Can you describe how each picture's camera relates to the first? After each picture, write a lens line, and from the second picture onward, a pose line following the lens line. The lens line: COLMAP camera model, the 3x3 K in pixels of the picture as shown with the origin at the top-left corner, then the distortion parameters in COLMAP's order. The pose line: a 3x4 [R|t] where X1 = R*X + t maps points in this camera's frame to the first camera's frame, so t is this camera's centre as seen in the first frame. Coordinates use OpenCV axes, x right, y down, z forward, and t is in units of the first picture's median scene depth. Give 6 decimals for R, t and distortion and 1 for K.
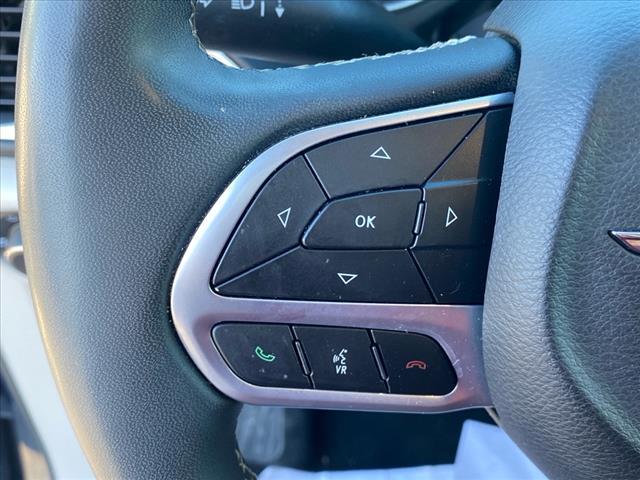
lens RADIAL K [[683.2, 0, 320.0], [0, 683.2, 240.0], [0, 0, 1]] dist [0.239121, 0.007391]
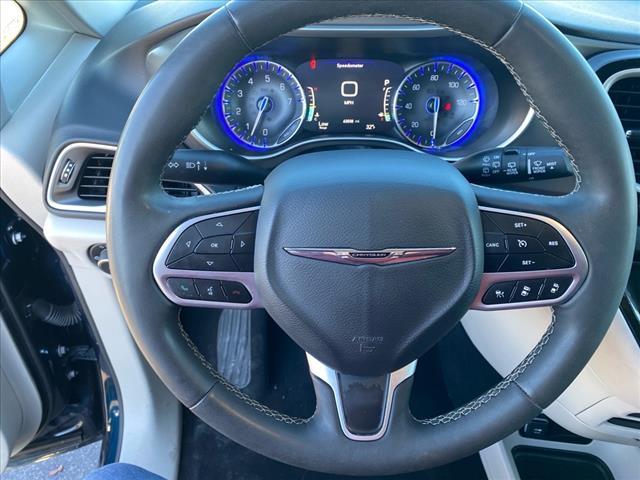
lens RADIAL K [[513.4, 0, 320.5], [0, 513.4, 244.1], [0, 0, 1]] dist [0.048610, -0.004506]
pose [[1.000000, -0.000298, 0.000718, 0.547375], [0.000329, 0.999046, -0.043677, 0.070766], [-0.000704, 0.043677, 0.999045, -1.374827]]
